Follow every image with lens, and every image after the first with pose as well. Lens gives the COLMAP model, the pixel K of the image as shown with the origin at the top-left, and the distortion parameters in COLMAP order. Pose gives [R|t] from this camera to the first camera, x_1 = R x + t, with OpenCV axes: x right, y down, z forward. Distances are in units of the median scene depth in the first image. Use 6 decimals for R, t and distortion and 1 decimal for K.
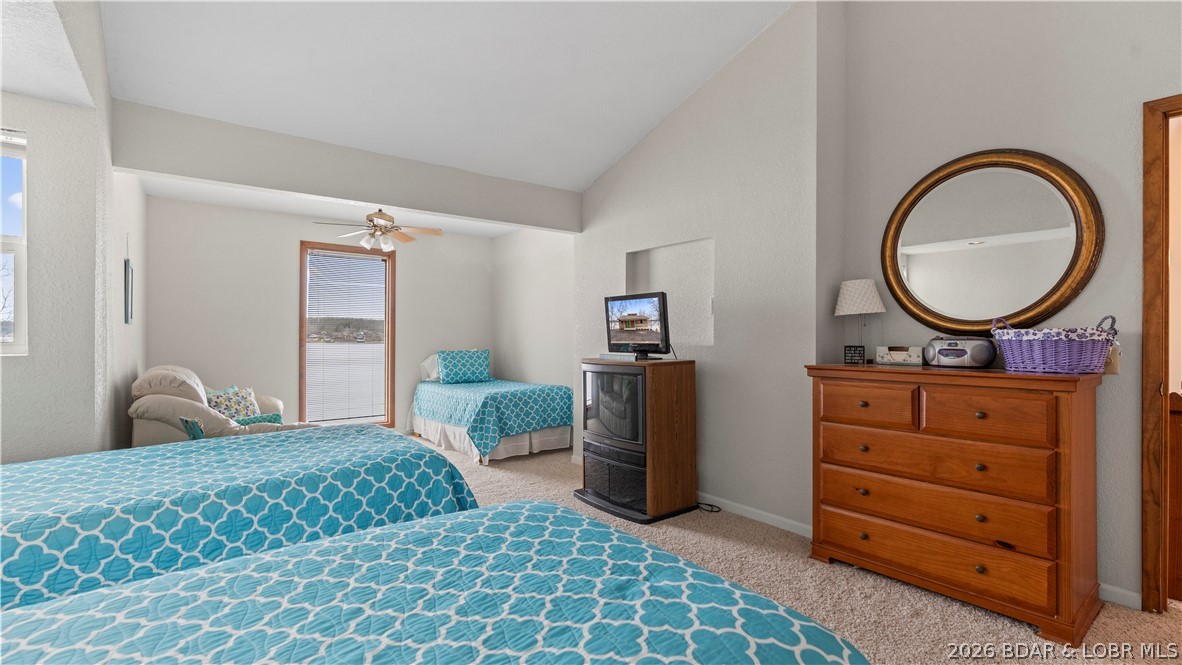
lens RADIAL K [[528.1, 0, 591.9], [0, 528.1, 331.9], [0, 0, 1]] dist [-0.008523, 0.003558]
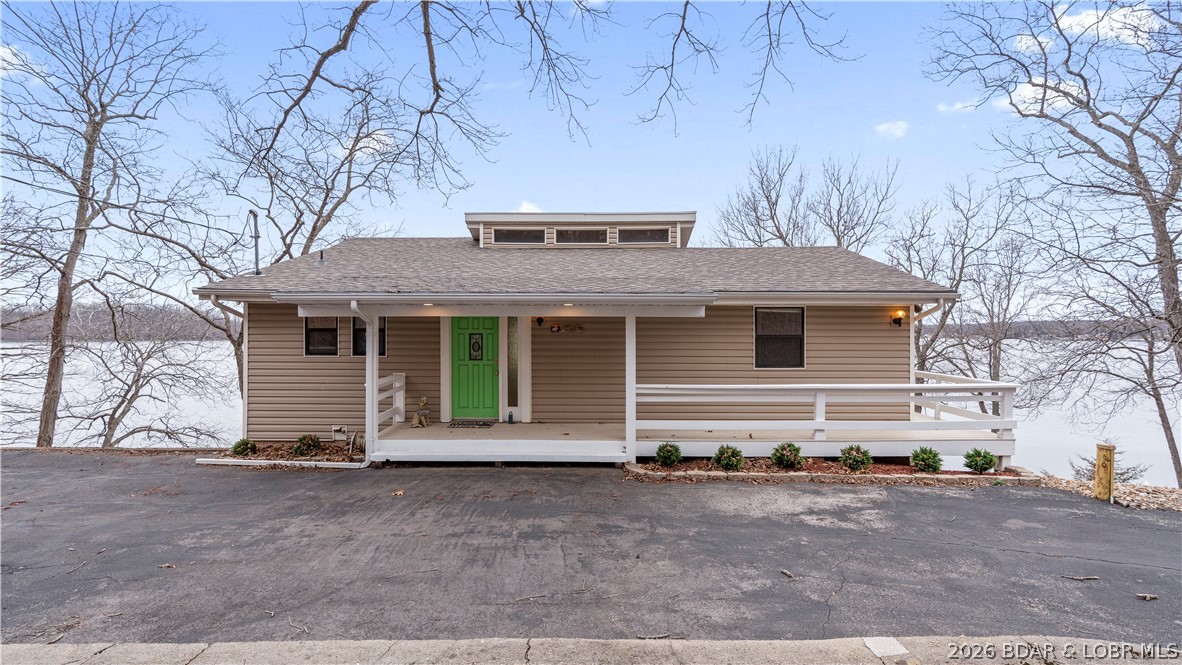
lens RADIAL K [[528.1, 0, 590.8], [0, 528.1, 333.1], [0, 0, 1]] dist [-0.008523, 0.003558]
pose [[0.596614, 0.006151, 0.802505, 0.025974], [-0.001259, 0.999977, -0.006729, -0.019423], [-0.802527, 0.003004, 0.596608, 0.950736]]
